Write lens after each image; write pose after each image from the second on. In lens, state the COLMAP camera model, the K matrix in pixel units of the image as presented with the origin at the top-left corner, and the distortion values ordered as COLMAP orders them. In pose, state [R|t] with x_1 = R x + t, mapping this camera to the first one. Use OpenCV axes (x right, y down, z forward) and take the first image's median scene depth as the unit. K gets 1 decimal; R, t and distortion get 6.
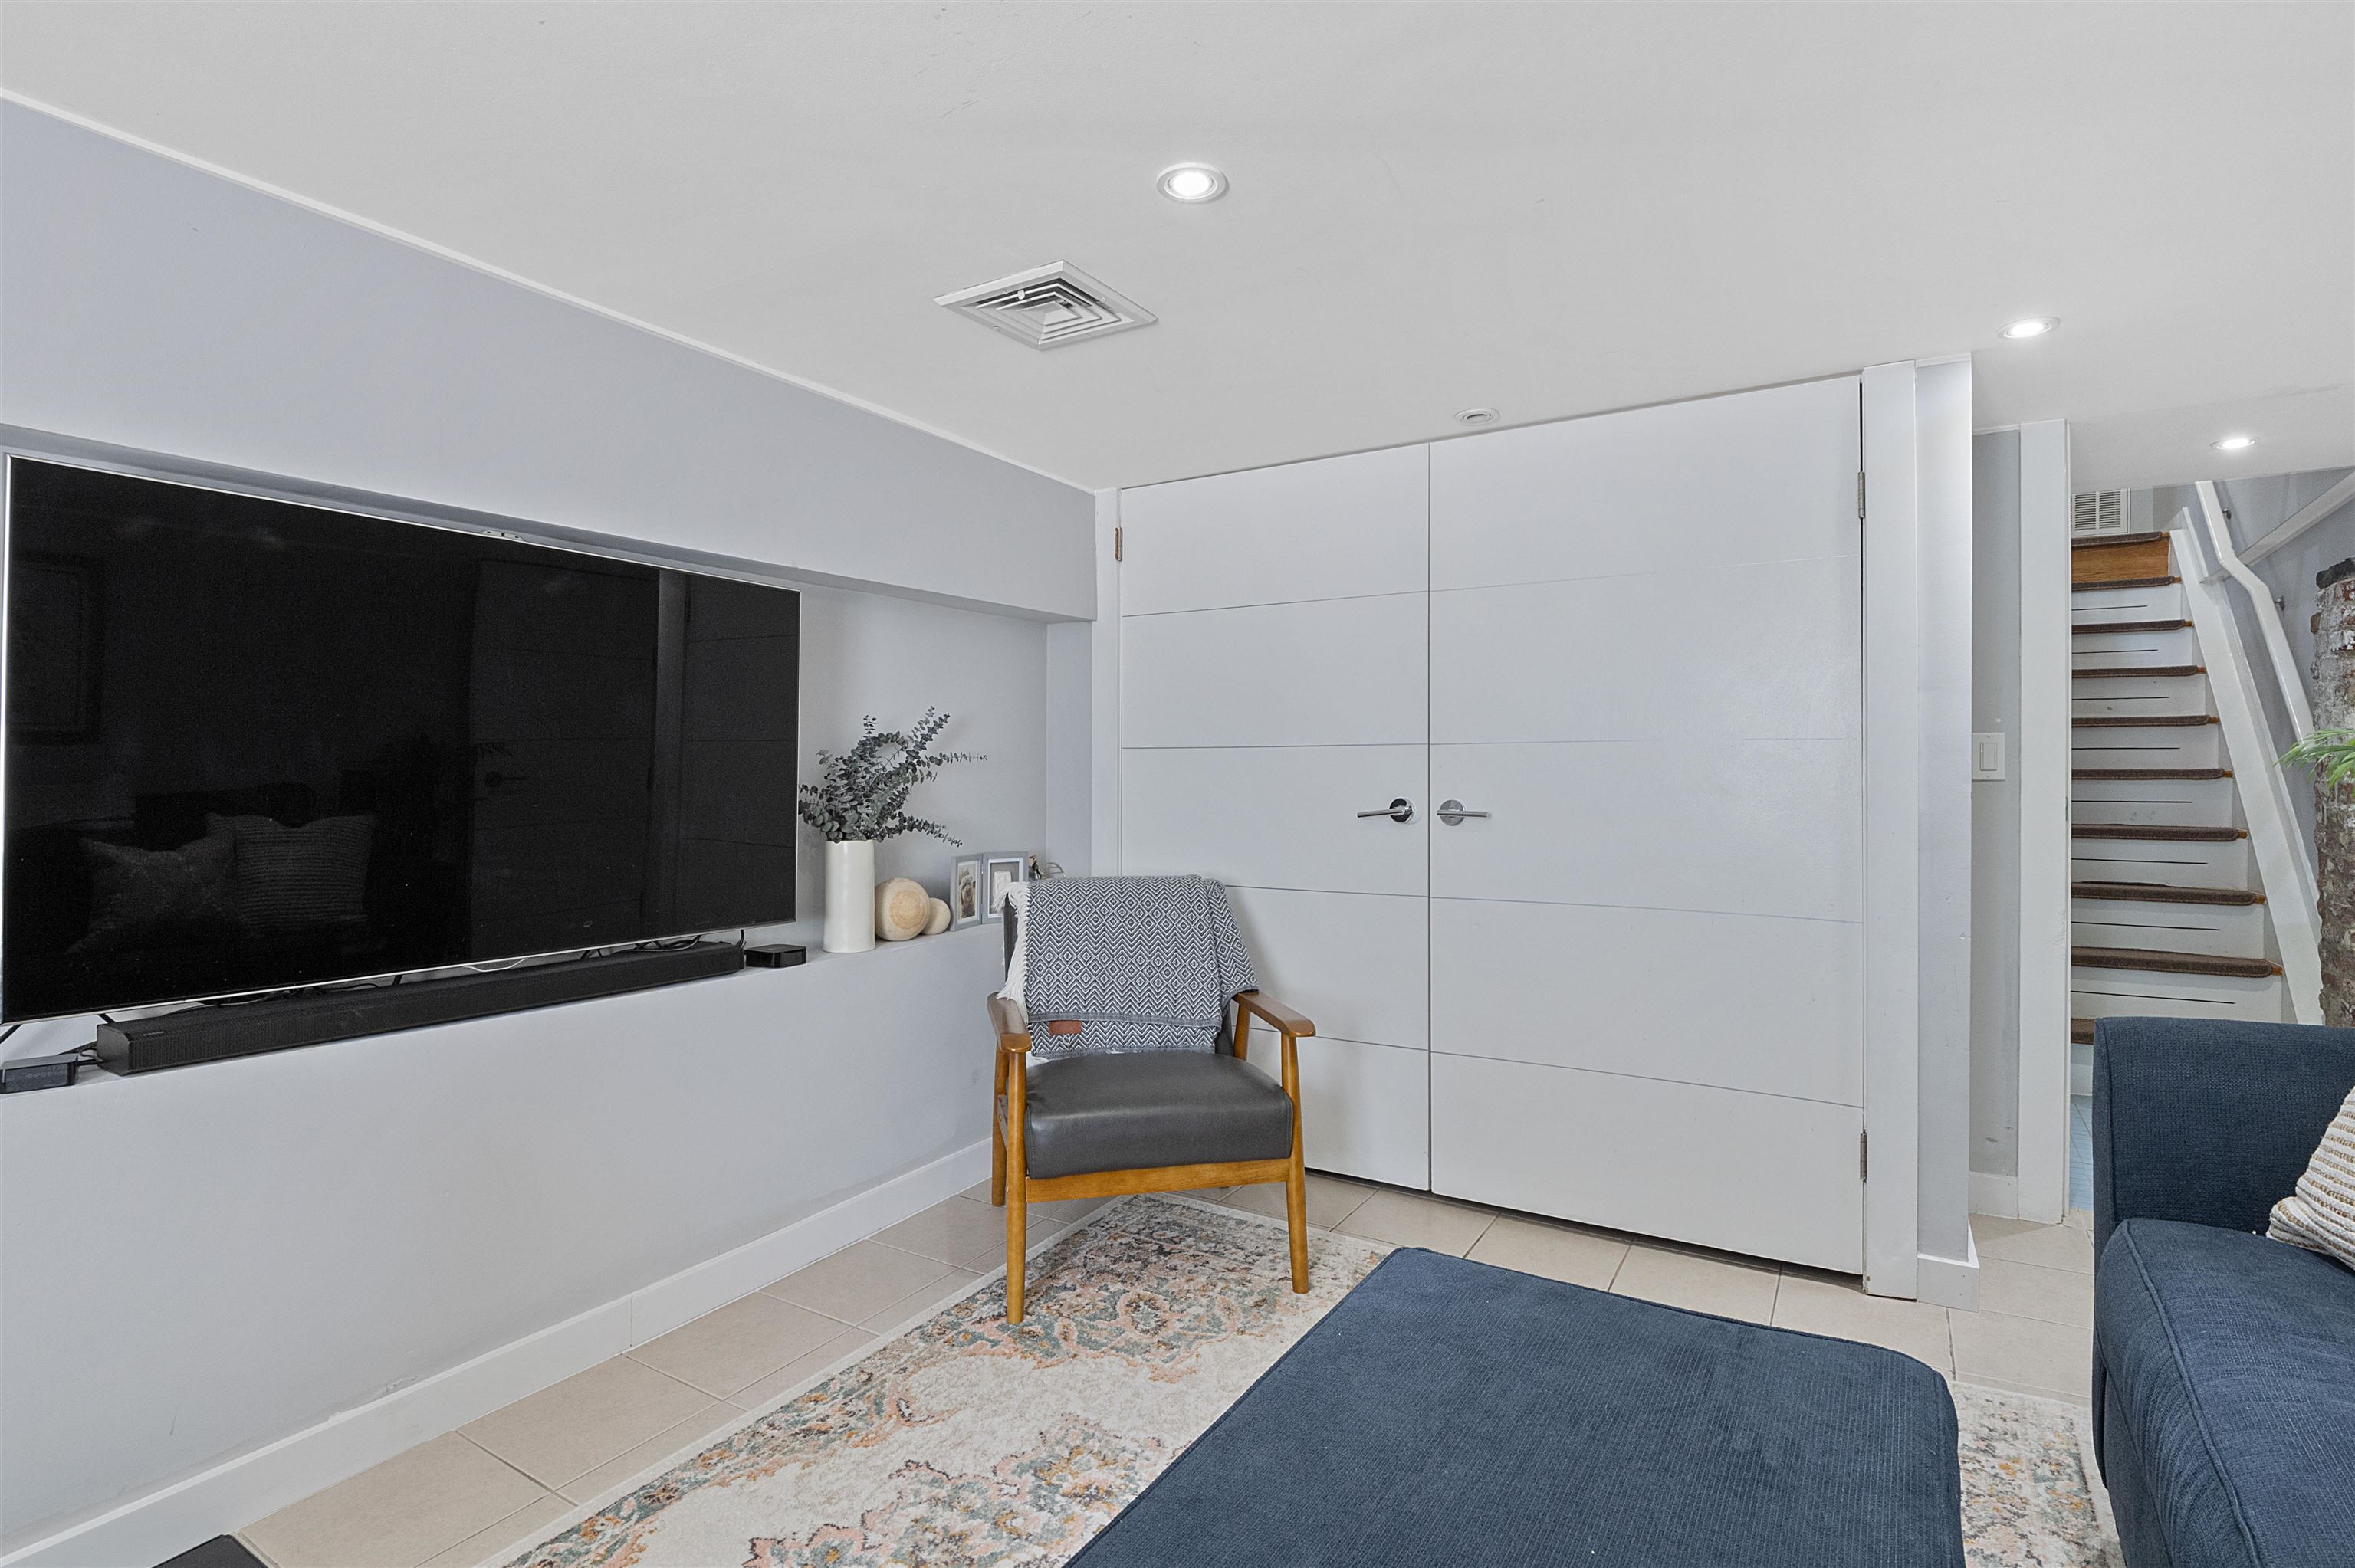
lens RADIAL K [[1137.9, 0, 1186.3], [0, 1137.9, 782.9], [0, 0, 1]] dist [0.001468, -0.012248]
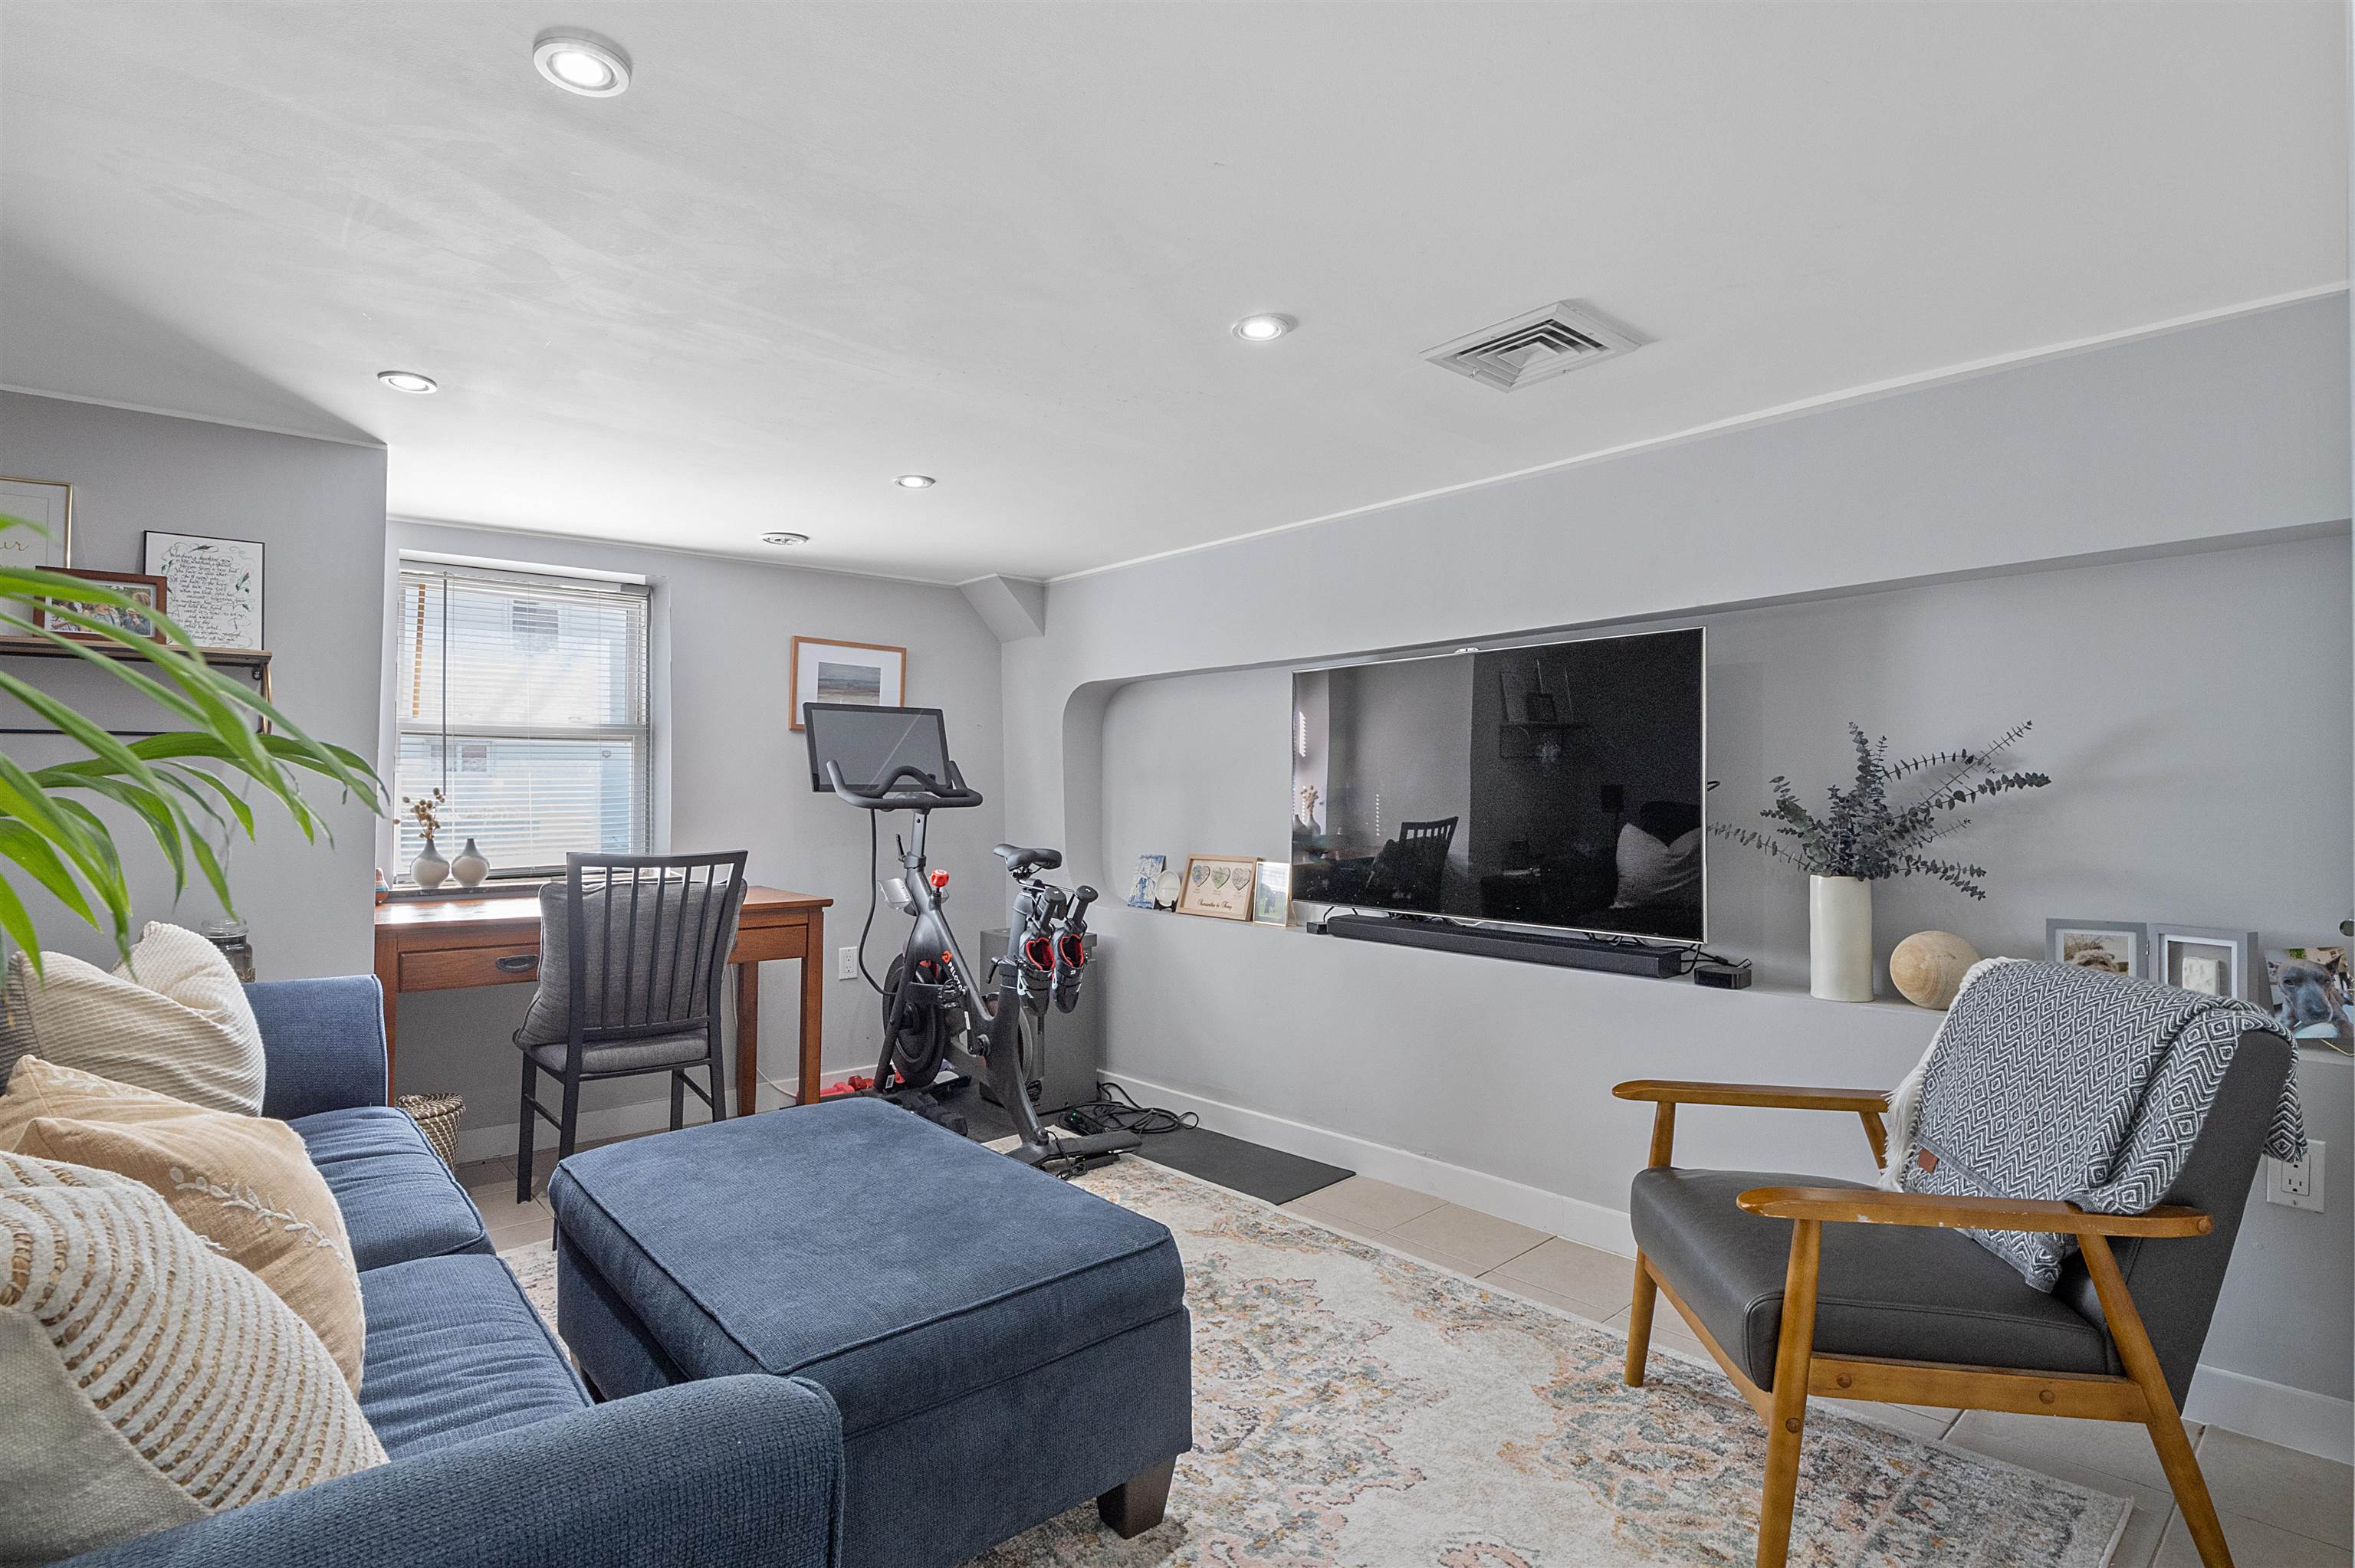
lens RADIAL K [[1137.9, 0, 1183.9], [0, 1137.9, 779.1], [0, 0, 1]] dist [0.001468, -0.012248]
pose [[-0.277404, -0.011029, -0.960690, 0.816909], [-0.012264, 0.999893, -0.007938, -0.014647], [0.960675, 0.009579, -0.277510, 0.850680]]
